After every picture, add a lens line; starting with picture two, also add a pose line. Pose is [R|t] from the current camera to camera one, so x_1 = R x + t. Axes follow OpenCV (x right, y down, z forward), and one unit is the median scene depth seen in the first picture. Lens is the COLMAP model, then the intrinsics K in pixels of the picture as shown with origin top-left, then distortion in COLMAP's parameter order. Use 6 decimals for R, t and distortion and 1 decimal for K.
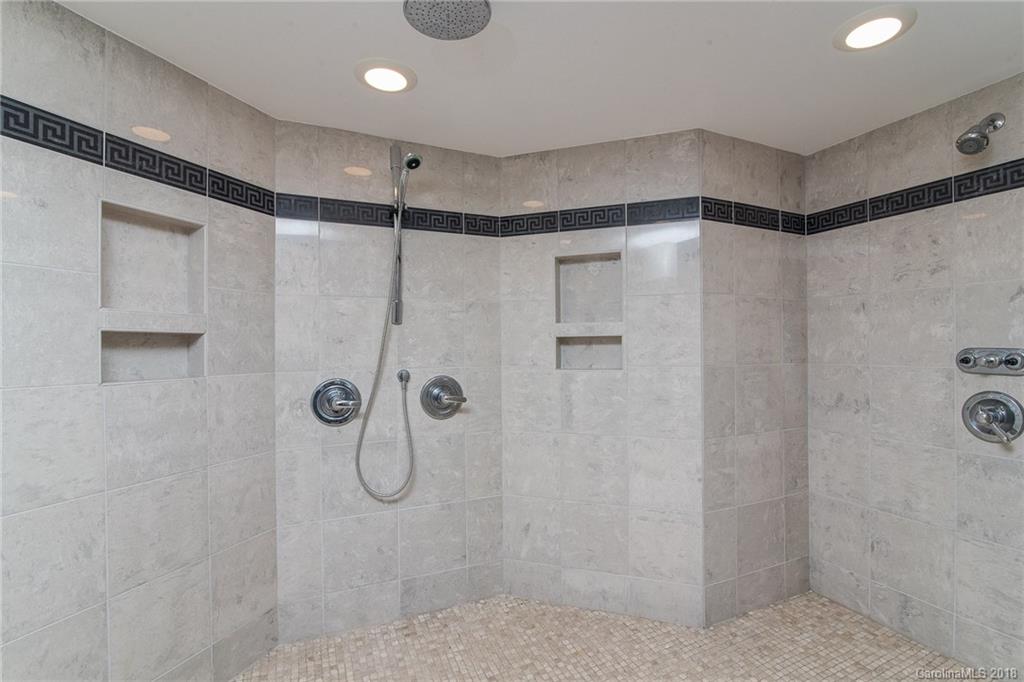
lens RADIAL K [[478.6, 0, 510.7], [0, 478.6, 345.0], [0, 0, 1]] dist [-0.020765, -0.000198]
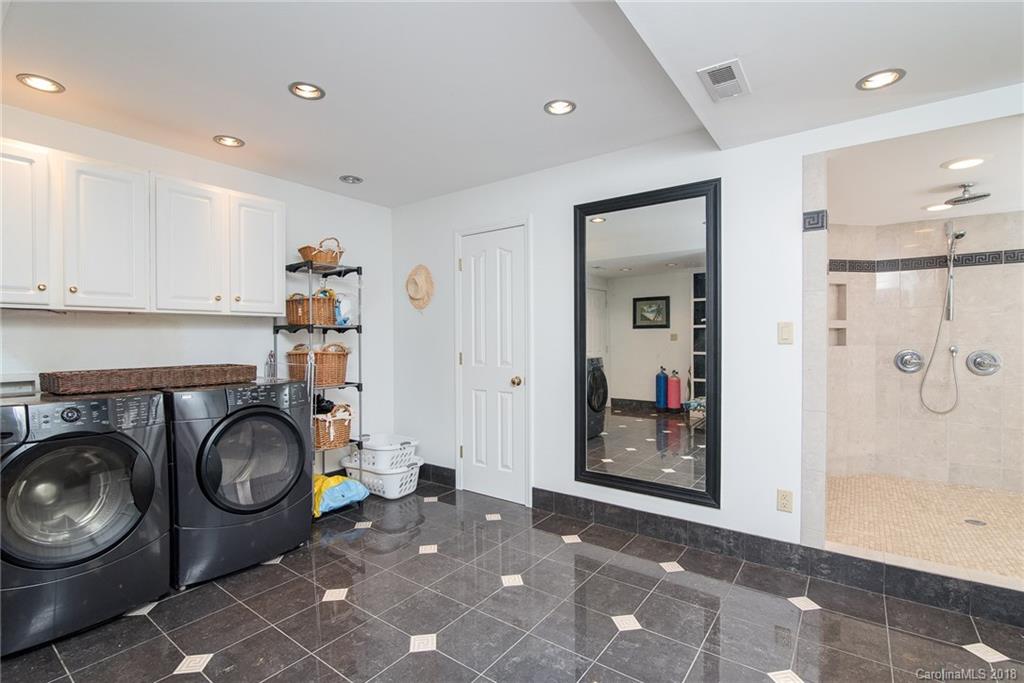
lens RADIAL K [[478.6, 0, 510.7], [0, 478.6, 345.5], [0, 0, 1]] dist [-0.020765, -0.000198]
pose [[0.514961, 0.019079, -0.857001, 0.438458], [0.005832, 0.999651, 0.025759, -0.005116], [0.857194, -0.018263, 0.514670, -1.361504]]
